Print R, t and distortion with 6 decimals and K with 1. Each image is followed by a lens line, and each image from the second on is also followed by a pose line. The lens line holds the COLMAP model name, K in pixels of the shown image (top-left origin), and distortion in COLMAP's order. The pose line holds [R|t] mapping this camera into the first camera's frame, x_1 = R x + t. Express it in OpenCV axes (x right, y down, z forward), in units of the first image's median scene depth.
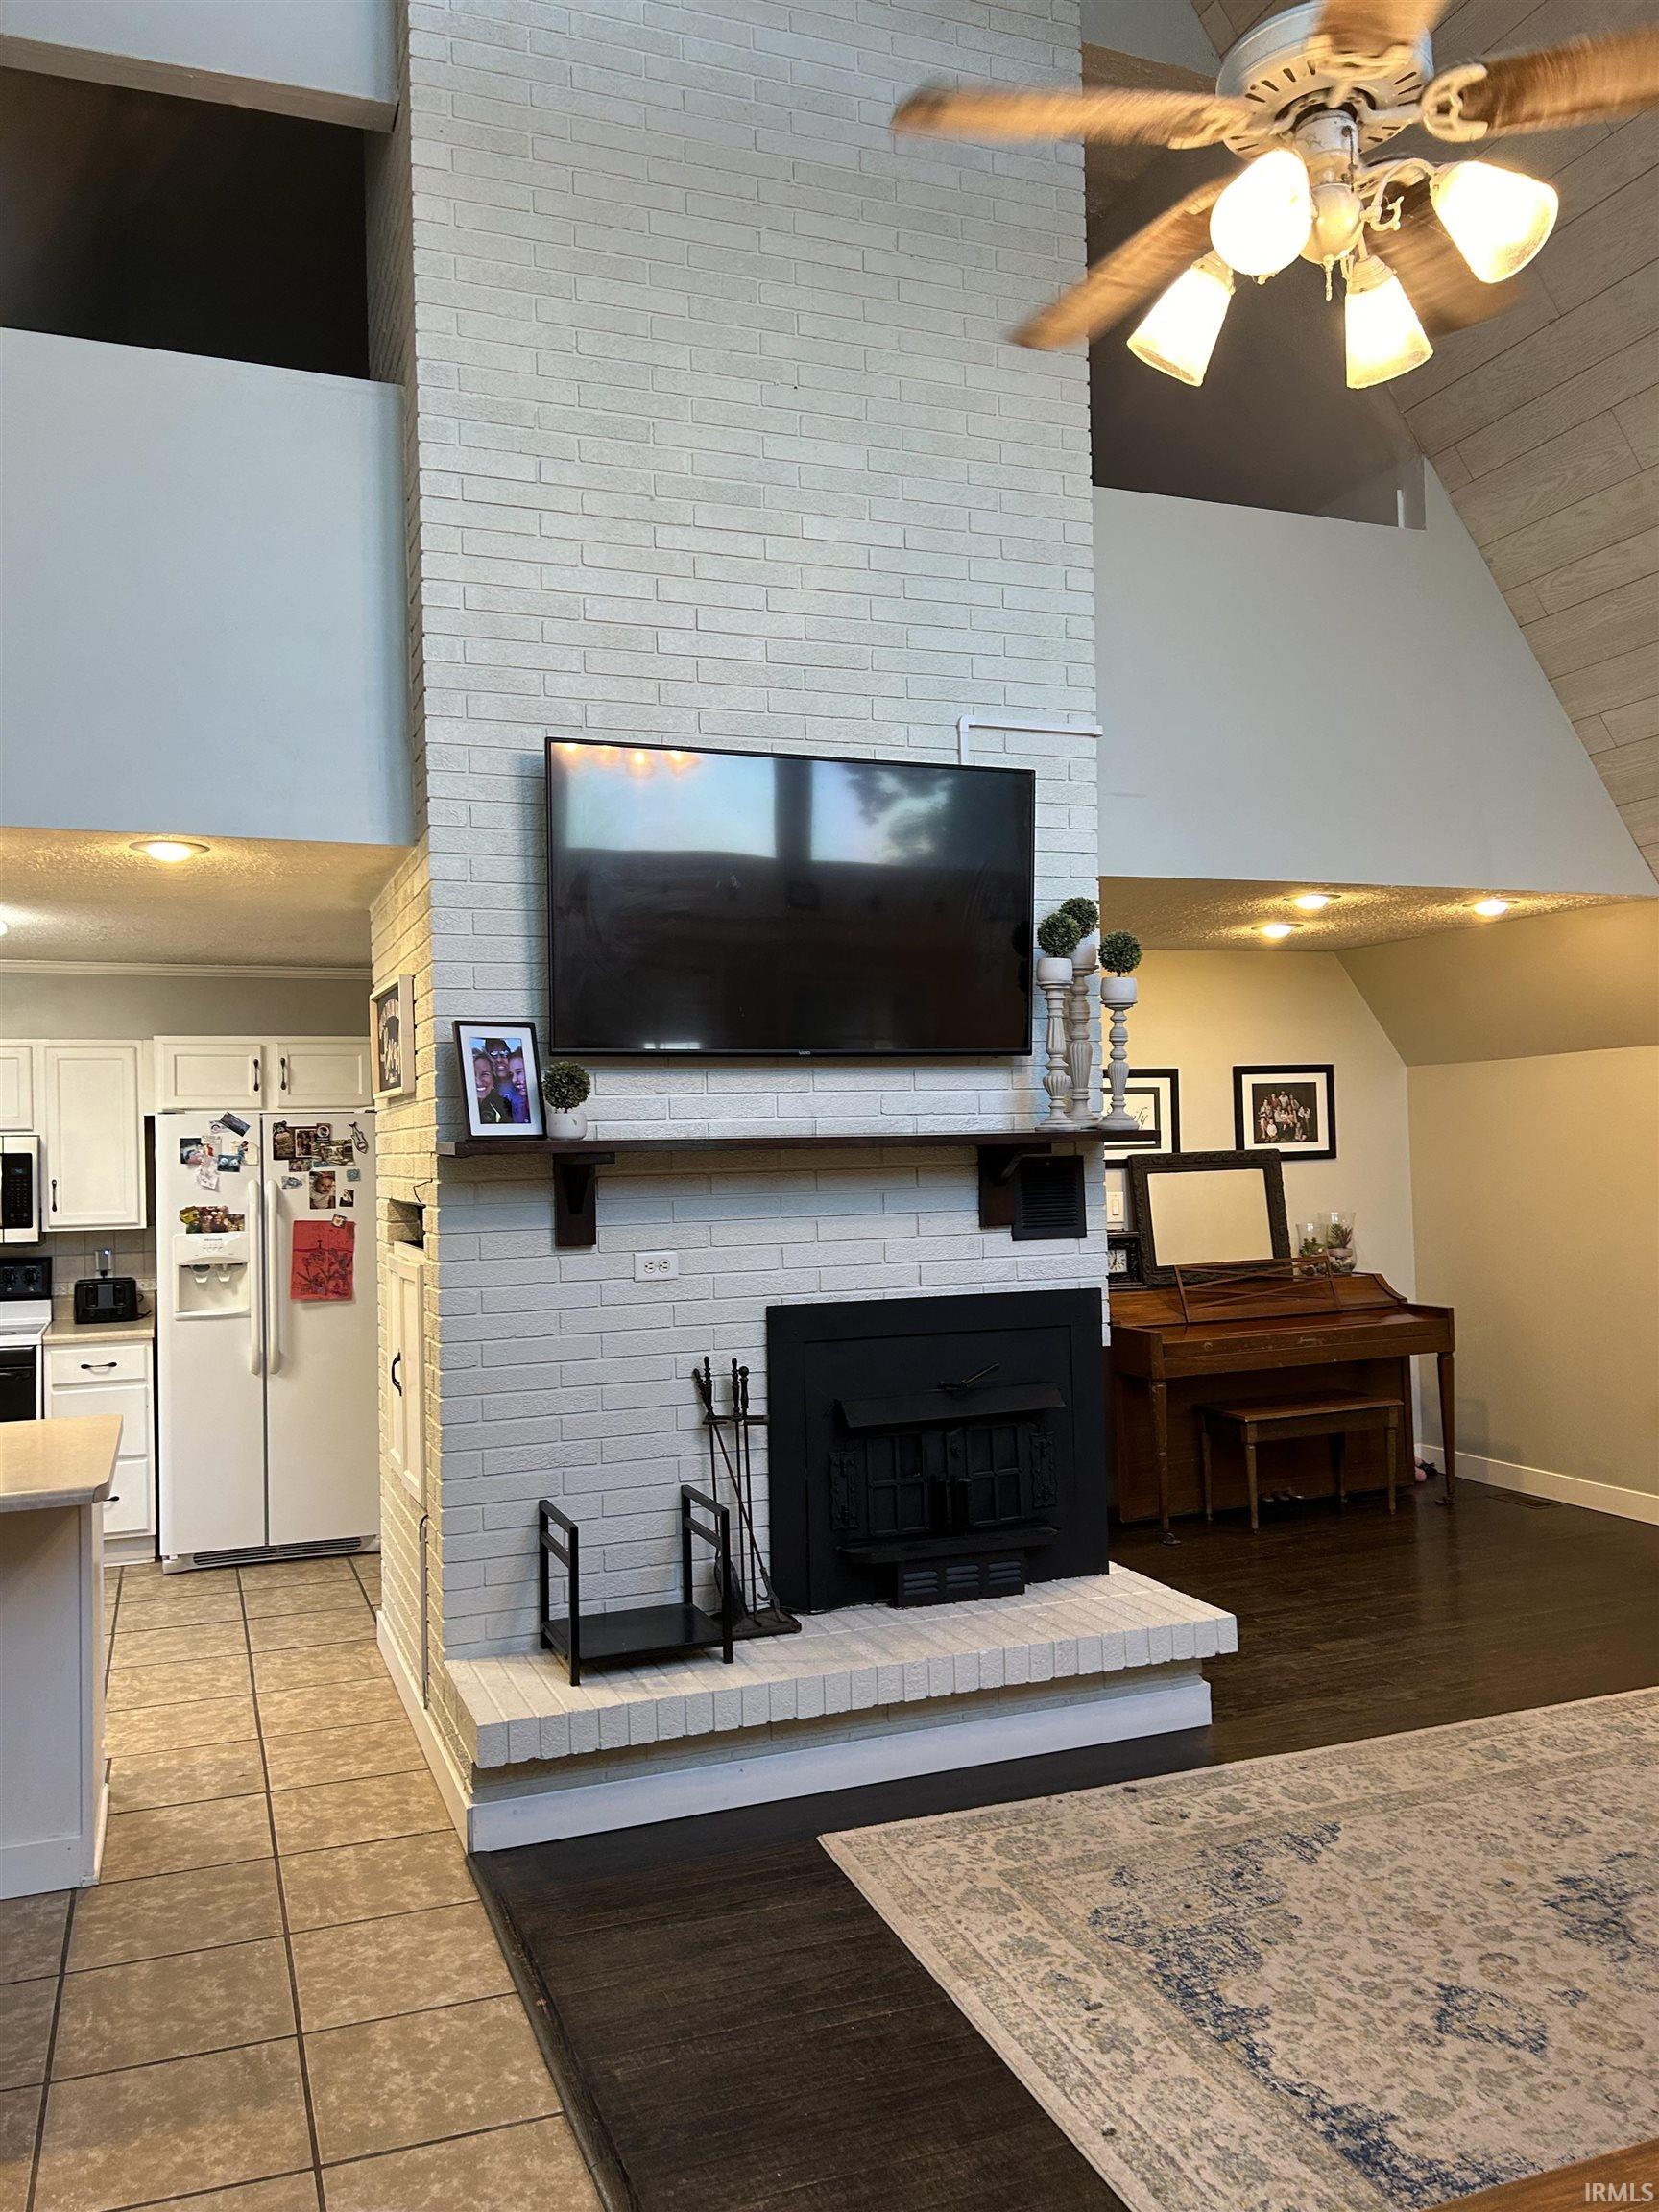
lens RADIAL K [[1664.3, 0, 820.4], [0, 1664.3, 1152.6], [0, 0, 1]] dist [0.047264, -0.048854]
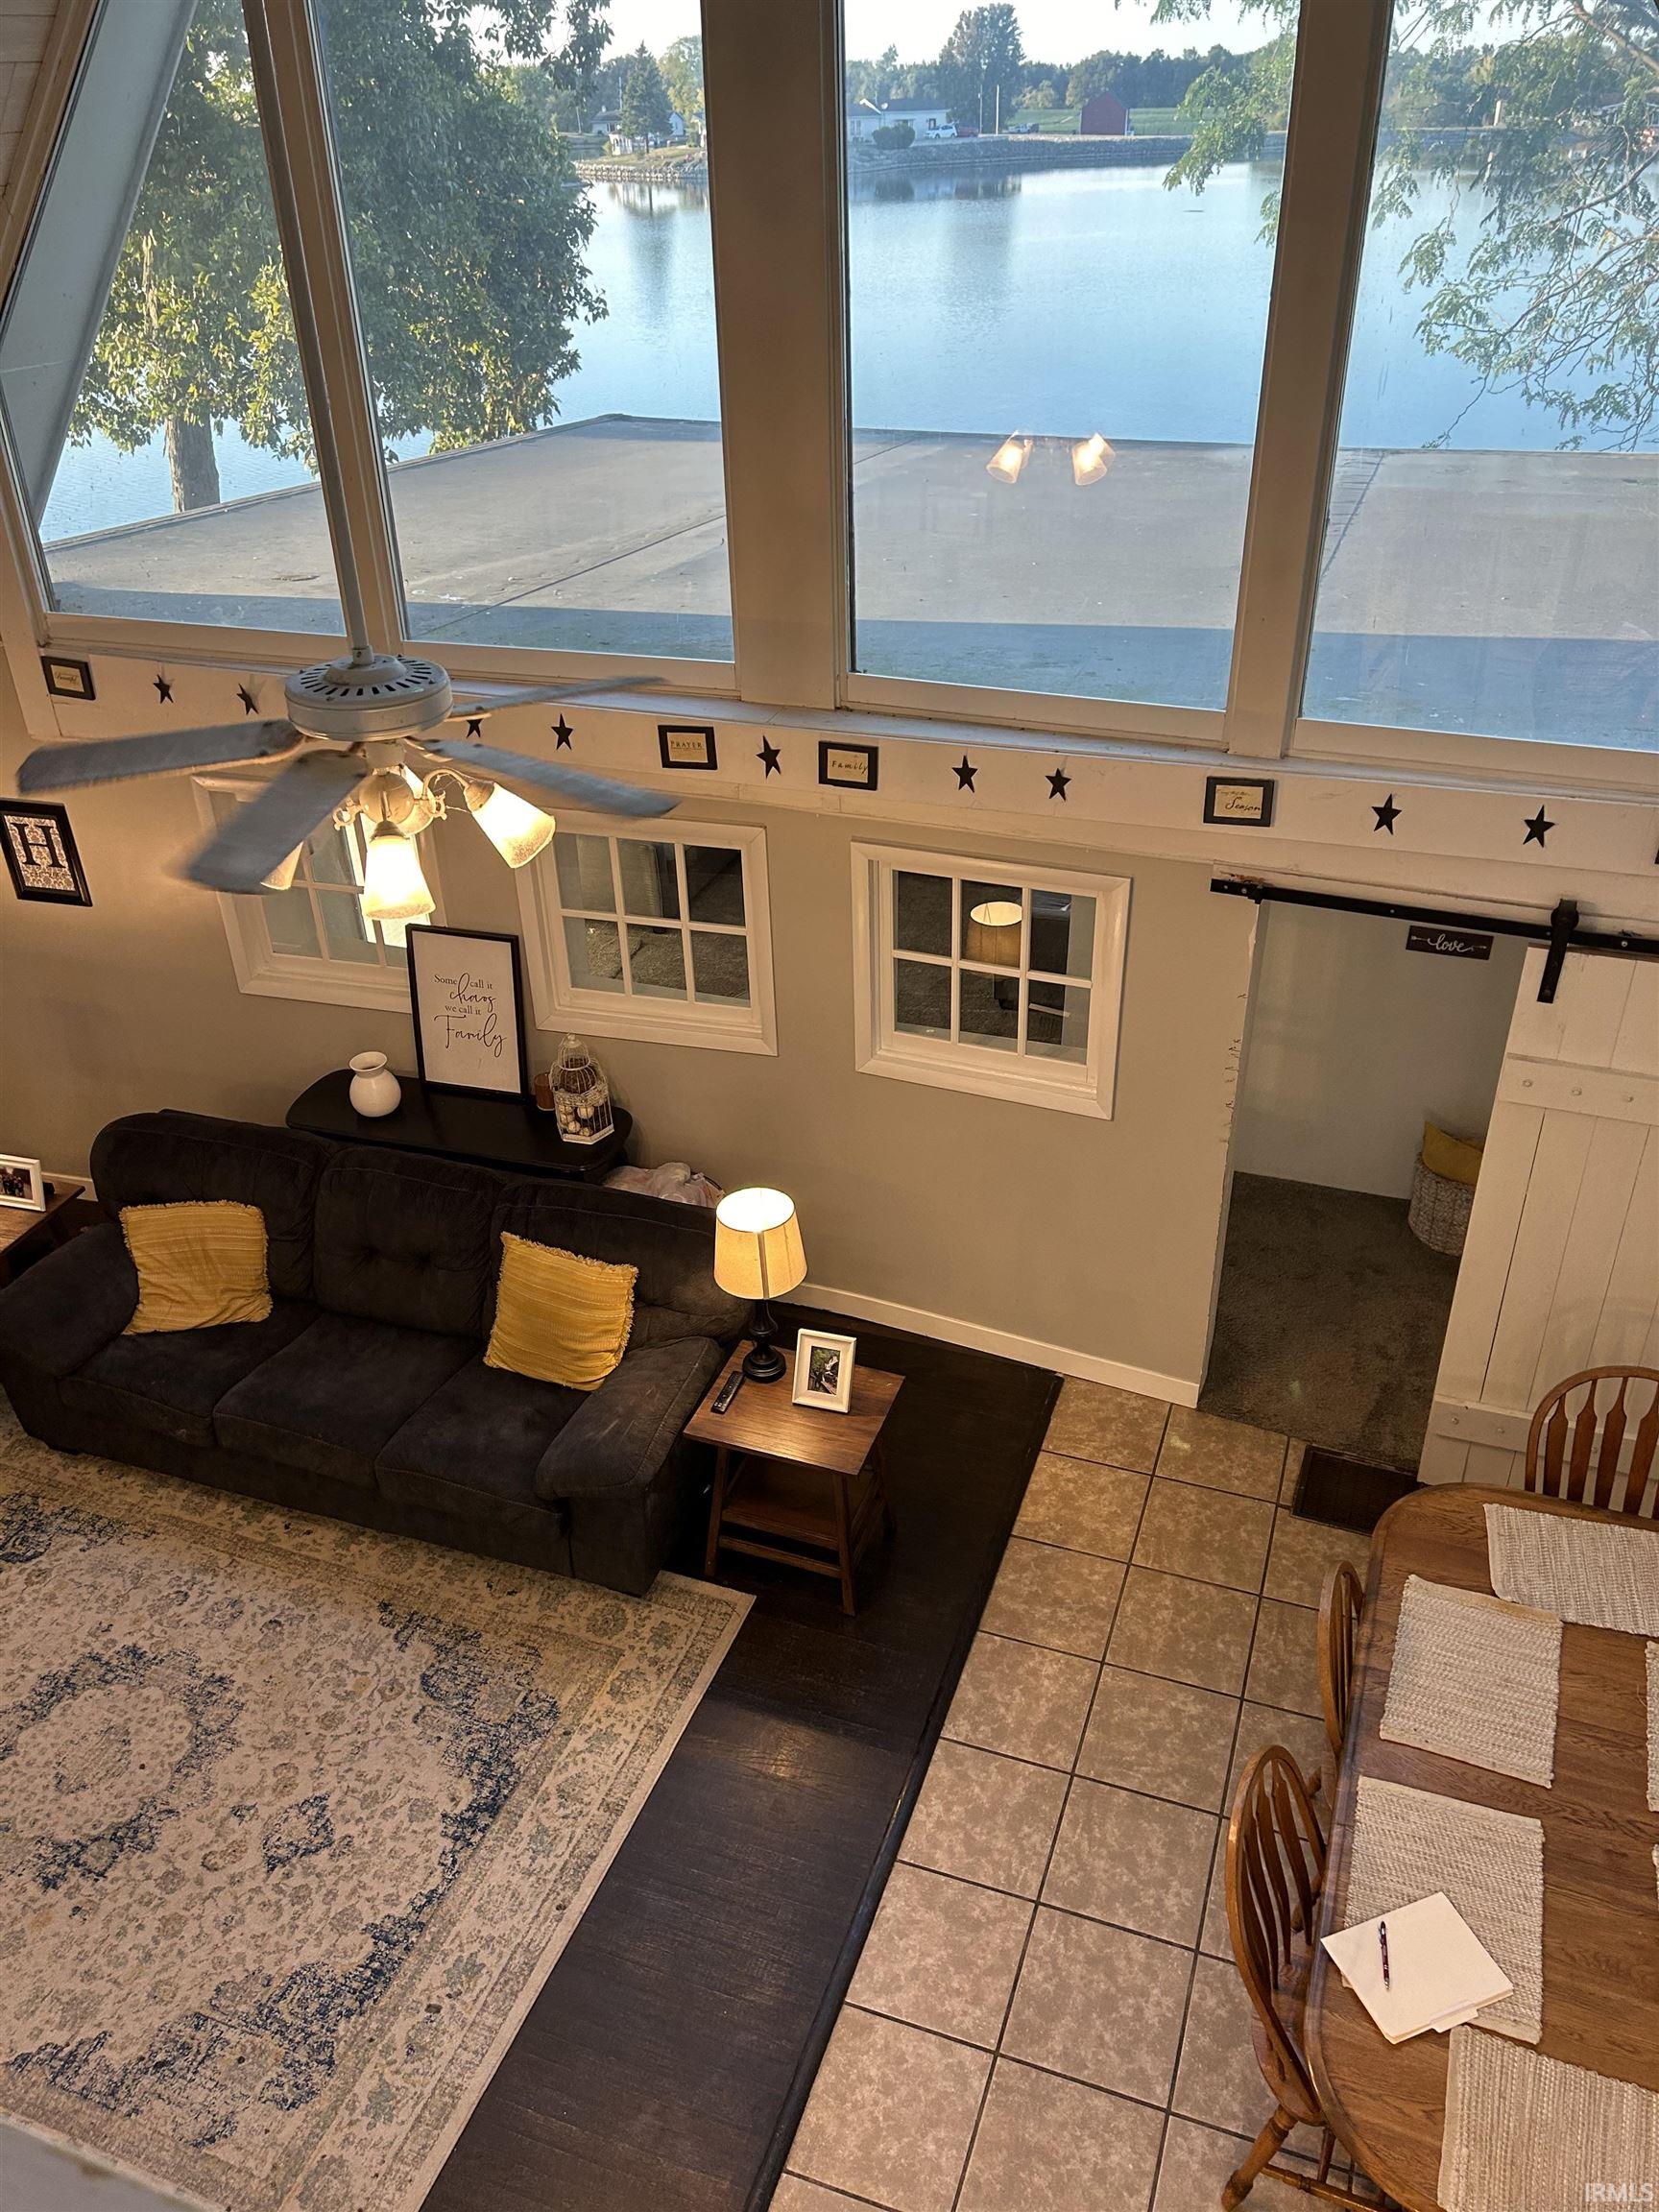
lens RADIAL K [[1664.3, 0, 863.6], [0, 1664.3, 1135.7], [0, 0, 1]] dist [0.047264, -0.048854]
pose [[-0.768021, -0.305854, 0.562669, -0.351376], [0.032952, 0.858551, 0.511668, -0.420673], [-0.639576, 0.411513, -0.649307, 0.734942]]
